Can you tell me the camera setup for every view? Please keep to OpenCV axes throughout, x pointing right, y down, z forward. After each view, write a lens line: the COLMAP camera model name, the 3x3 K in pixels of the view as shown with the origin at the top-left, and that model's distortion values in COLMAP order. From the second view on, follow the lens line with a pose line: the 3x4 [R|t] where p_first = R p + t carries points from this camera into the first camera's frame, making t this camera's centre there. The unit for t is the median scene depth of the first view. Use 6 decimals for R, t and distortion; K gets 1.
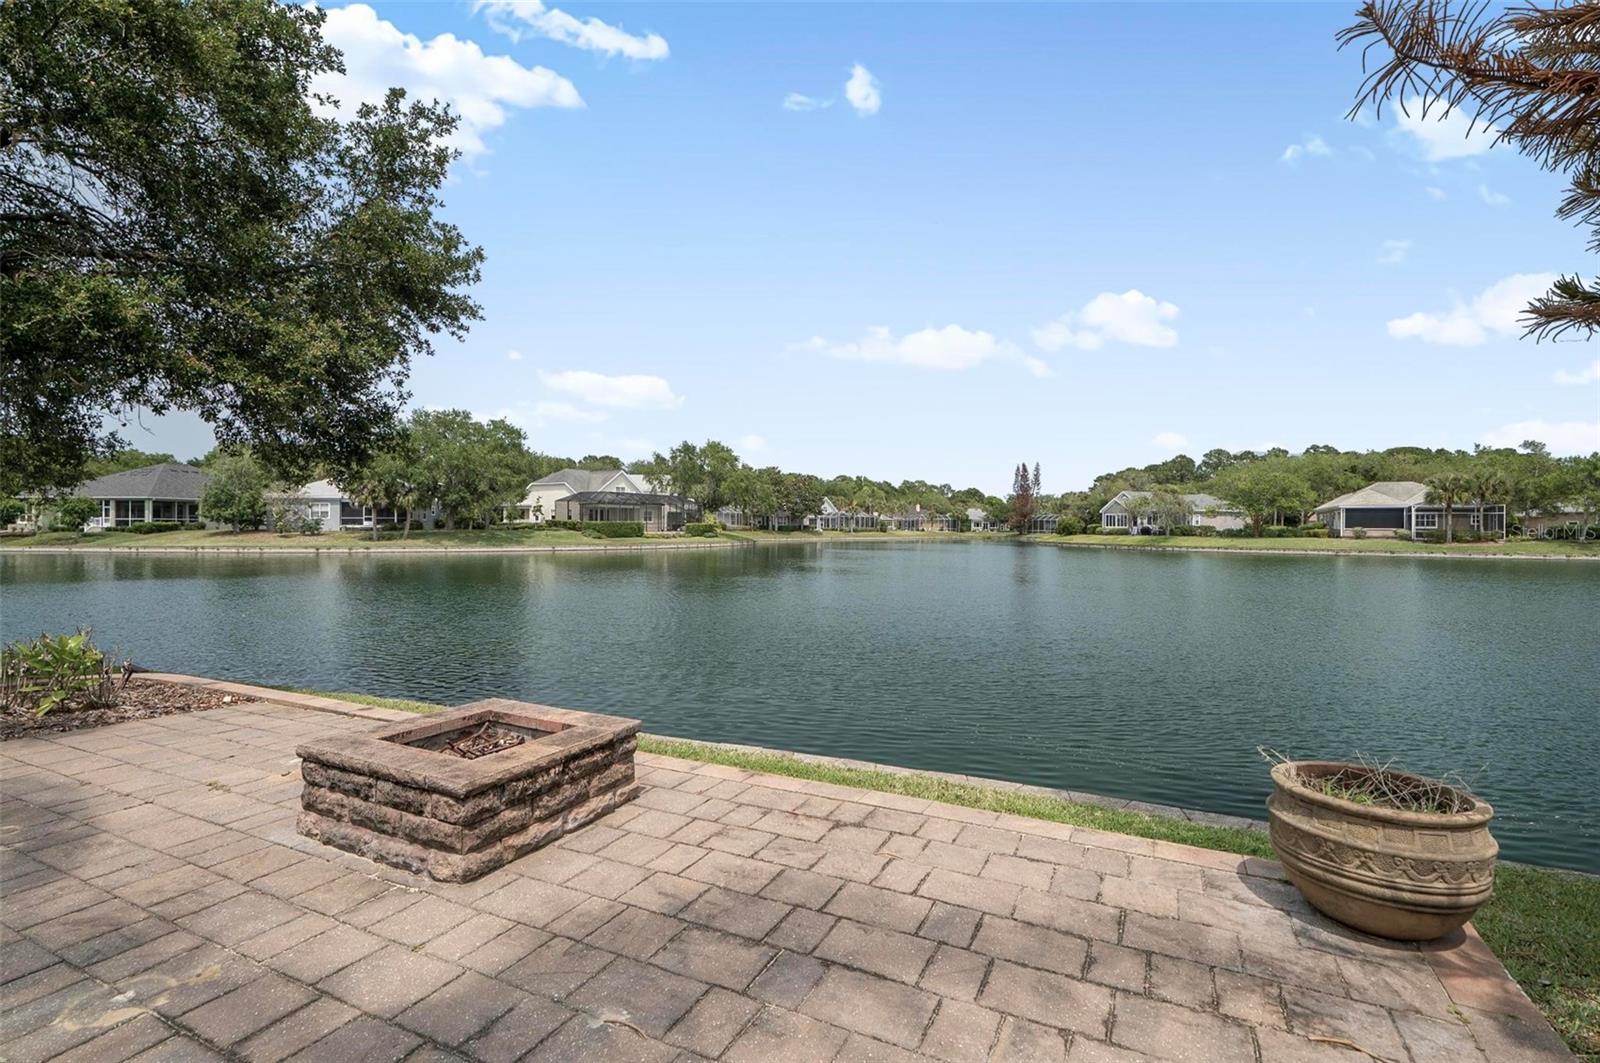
lens RADIAL K [[741.4, 0, 806.8], [0, 741.4, 529.3], [0, 0, 1]] dist [0.000834, -0.000605]
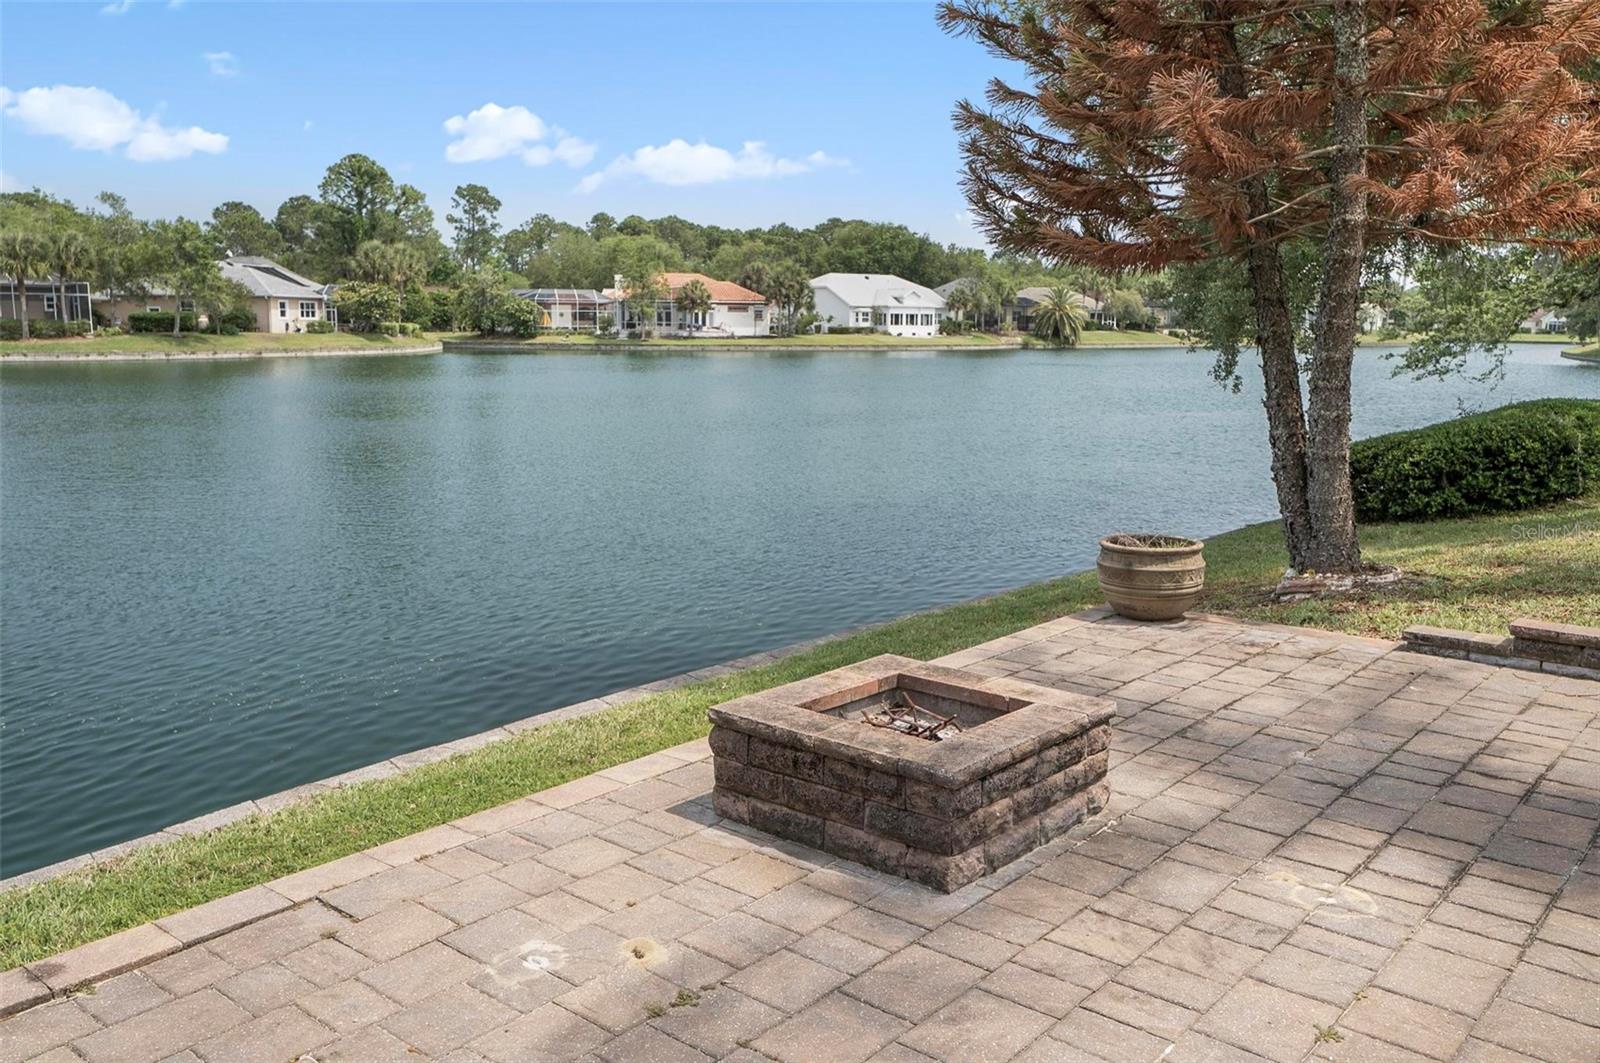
lens RADIAL K [[1272.8, 0, 801.1], [0, 1272.8, 525.5], [0, 0, 1]] dist [0.002244, 0.013168]
pose [[0.259736, -0.156039, 0.952989, -0.069697], [-0.003295, 0.986710, 0.162459, -0.005086], [-0.965674, -0.045336, 0.255770, 0.032169]]
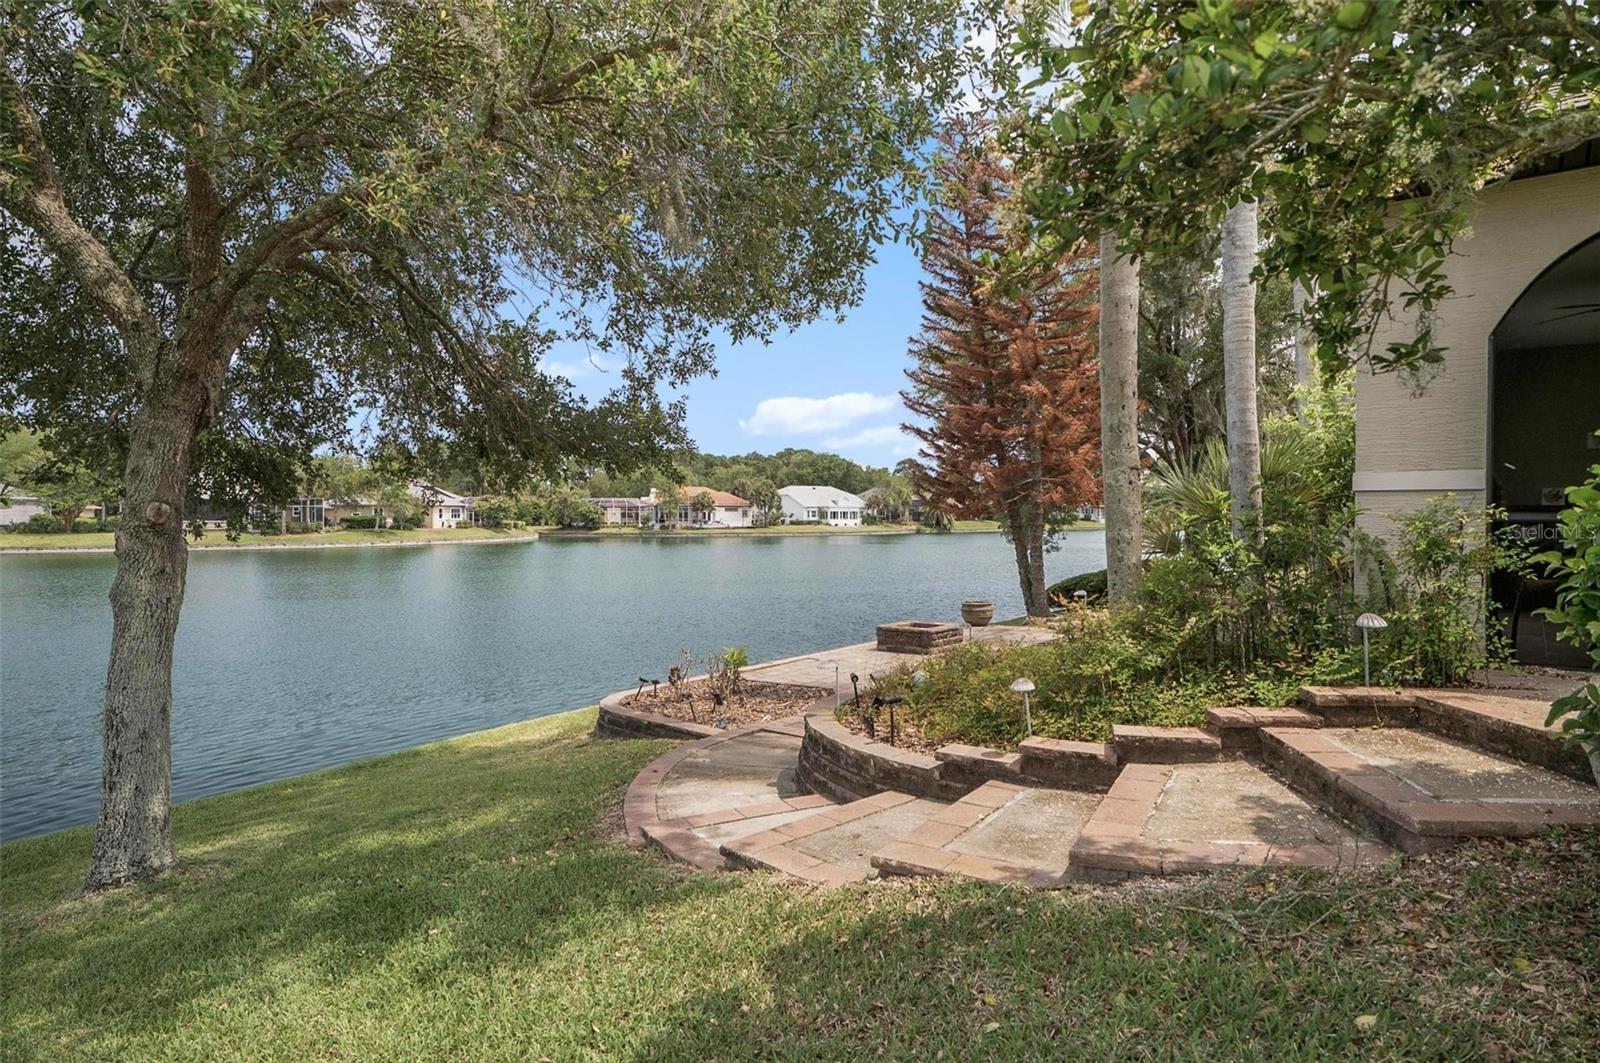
lens RADIAL K [[889.3, 0, 804.1], [0, 889.3, 530.5], [0, 0, 1]] dist [-0.002816, -0.000221]
pose [[0.214449, -0.021932, 0.976489, -0.194263], [0.004387, 0.999759, 0.021491, -0.011000], [-0.976725, -0.000325, 0.214494, 0.025958]]
